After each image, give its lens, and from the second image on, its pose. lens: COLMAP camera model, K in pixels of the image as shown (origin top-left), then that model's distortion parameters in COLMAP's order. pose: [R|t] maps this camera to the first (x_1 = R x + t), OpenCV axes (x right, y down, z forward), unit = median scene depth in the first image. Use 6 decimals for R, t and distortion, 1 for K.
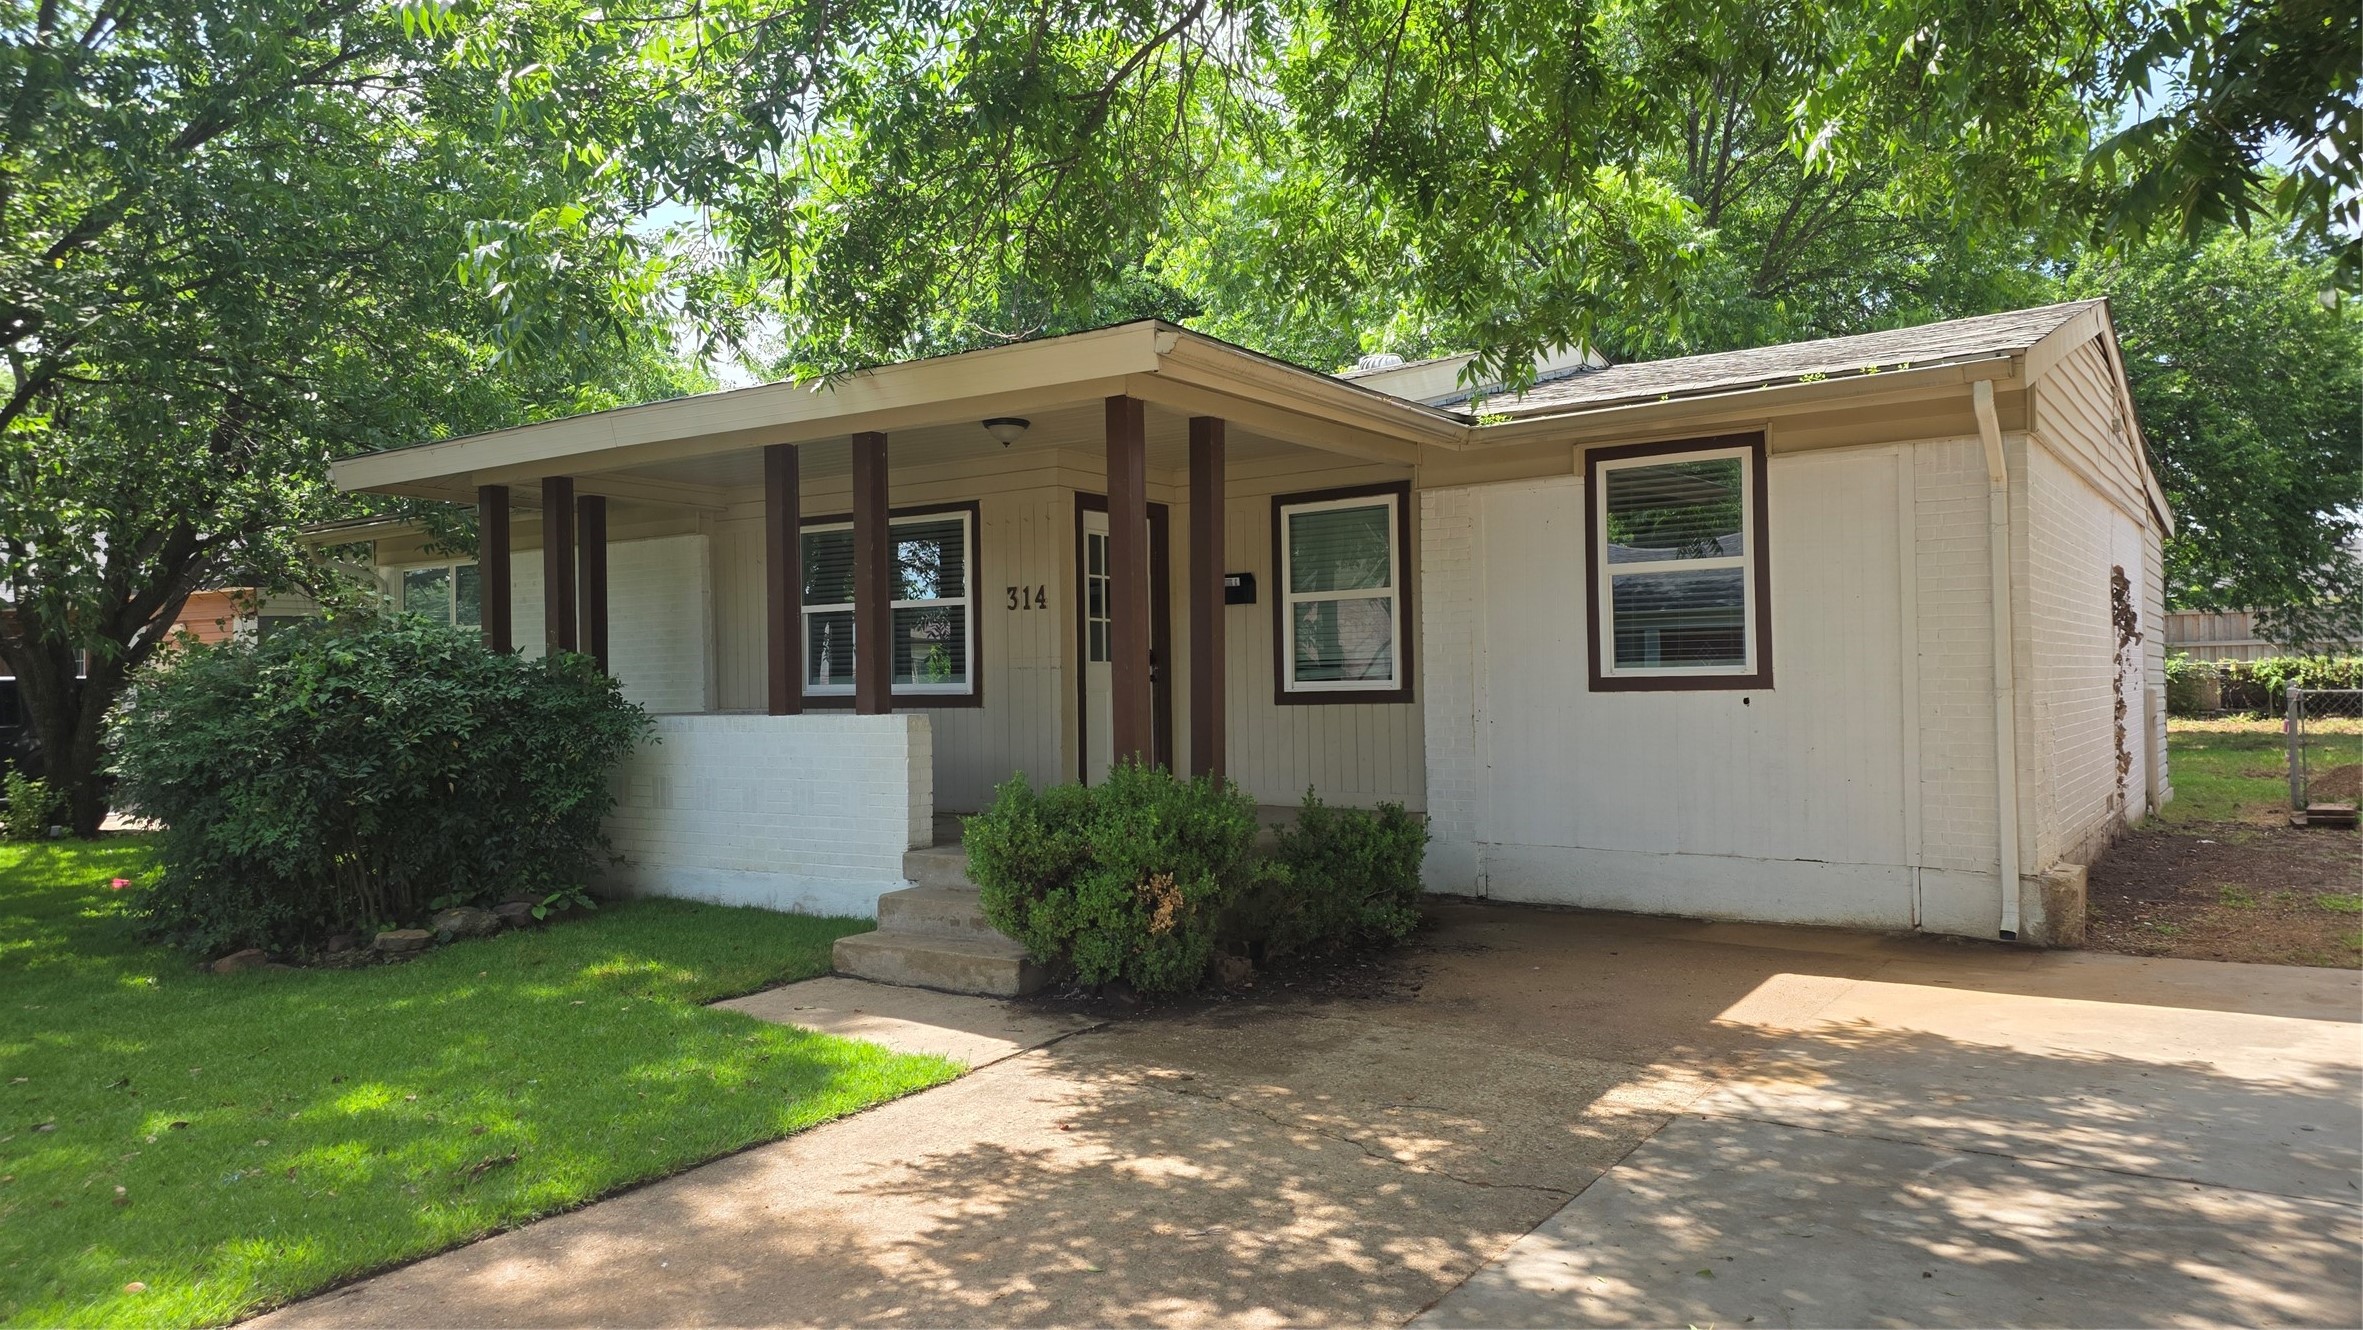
lens RADIAL K [[1606.9, 0, 1185.6], [0, 1606.9, 661.4], [0, 0, 1]] dist [-0.005286, -0.004062]
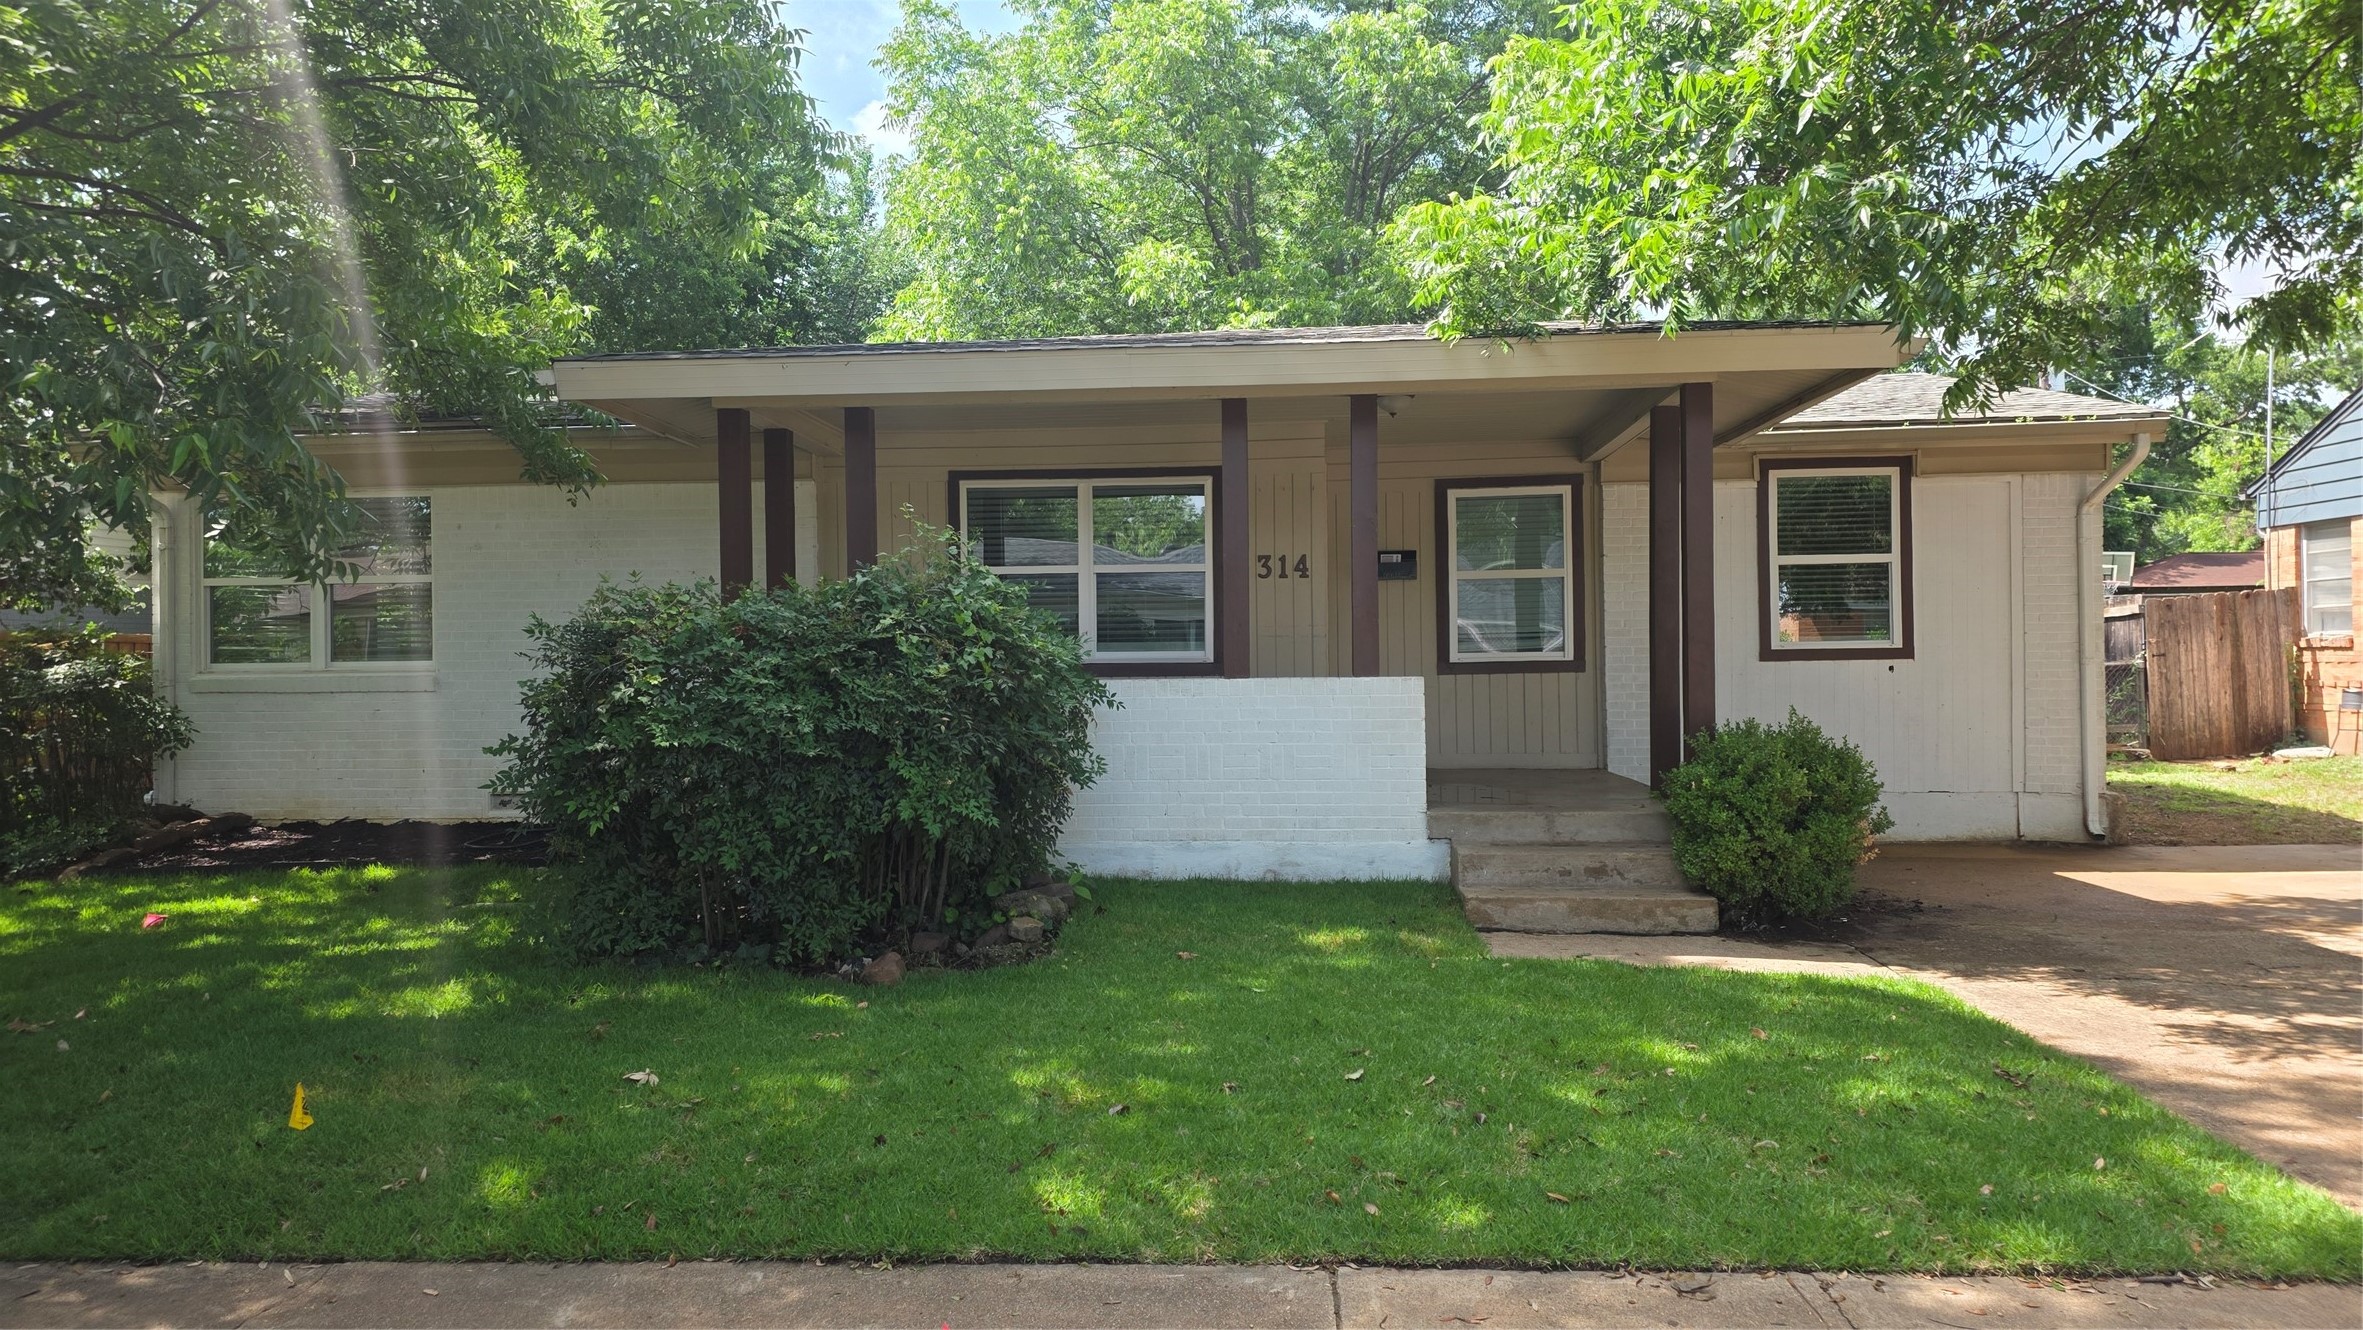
lens RADIAL K [[1606.9, 0, 1181.7], [0, 1606.9, 669.7], [0, 0, 1]] dist [-0.005286, -0.004062]
pose [[0.859884, 0.007054, 0.510440, -0.769310], [-0.007766, 0.999970, -0.000737, 0.031005], [-0.510430, -0.003331, 0.859913, 0.196554]]
